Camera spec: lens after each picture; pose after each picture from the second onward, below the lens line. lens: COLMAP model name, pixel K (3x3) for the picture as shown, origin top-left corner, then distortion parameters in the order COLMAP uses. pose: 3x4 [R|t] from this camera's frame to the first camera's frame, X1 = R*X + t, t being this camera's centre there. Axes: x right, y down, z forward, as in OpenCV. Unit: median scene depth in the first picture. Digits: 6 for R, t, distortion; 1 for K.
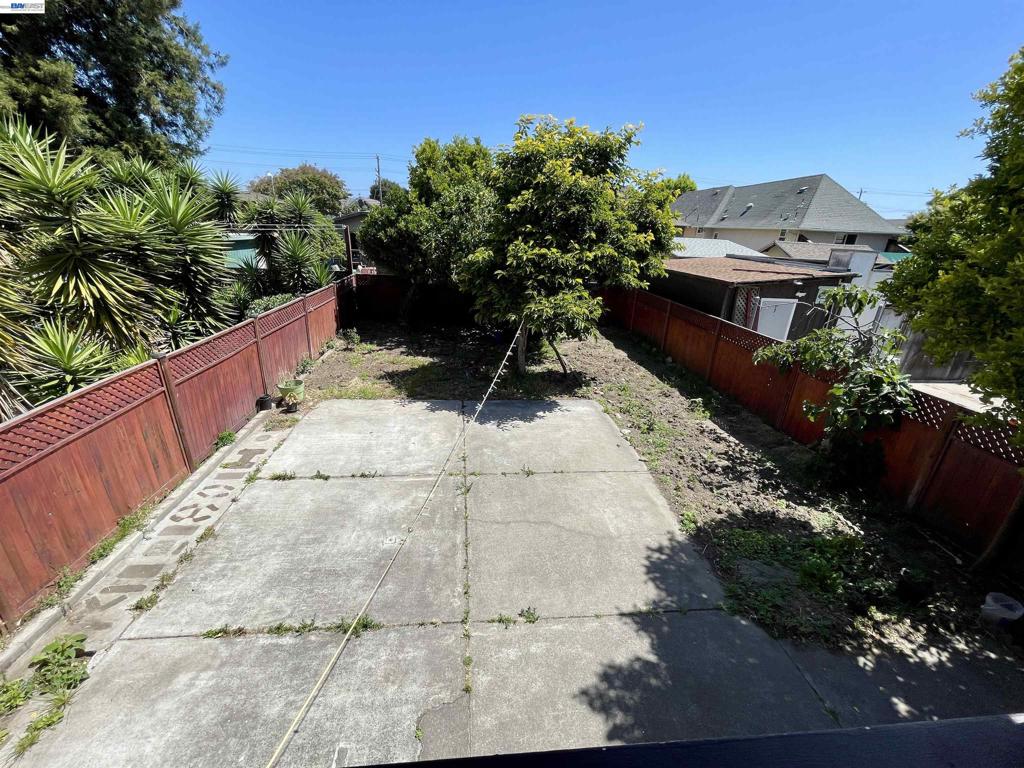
lens RADIAL K [[408.6, 0, 515.6], [0, 408.6, 384.8], [0, 0, 1]] dist [-0.002168, -0.000083]
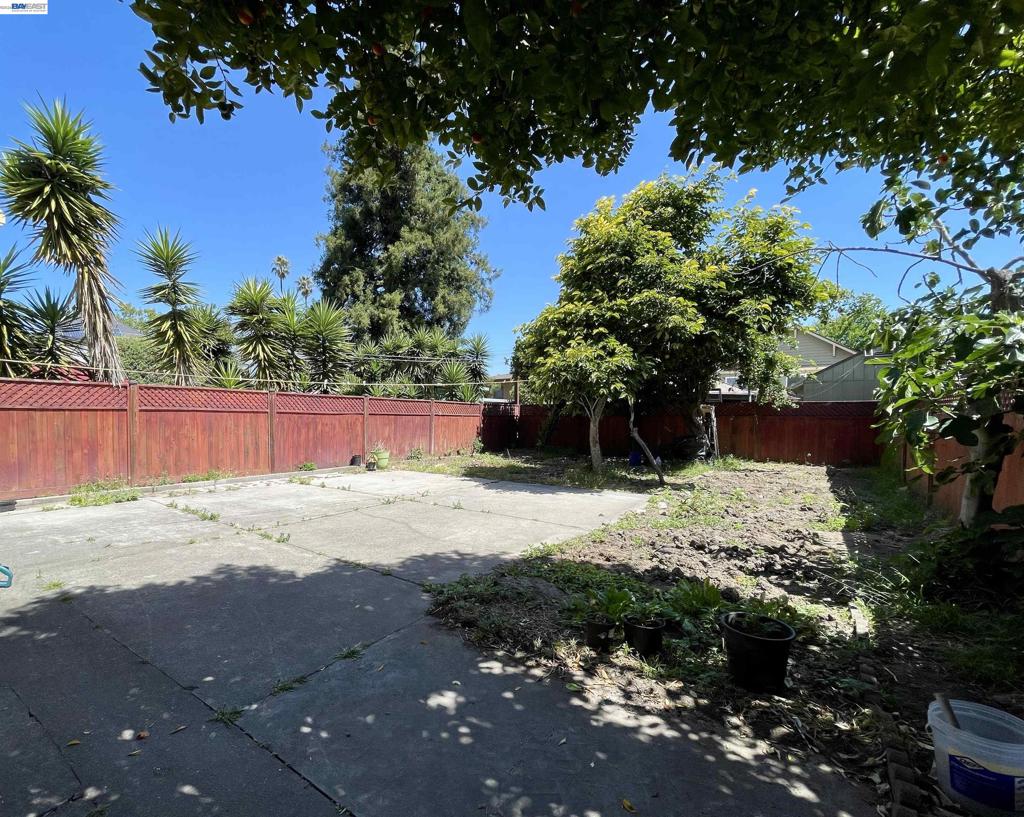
lens RADIAL K [[516.5, 0, 511.8], [0, 516.5, 466.0], [0, 0, 1]] dist [0.015319, -0.000089]
pose [[0.707409, -0.028135, -0.706244, 1.181667], [-0.221467, 0.940067, -0.259282, 0.510632], [0.671211, 0.339828, 0.658781, 0.384053]]
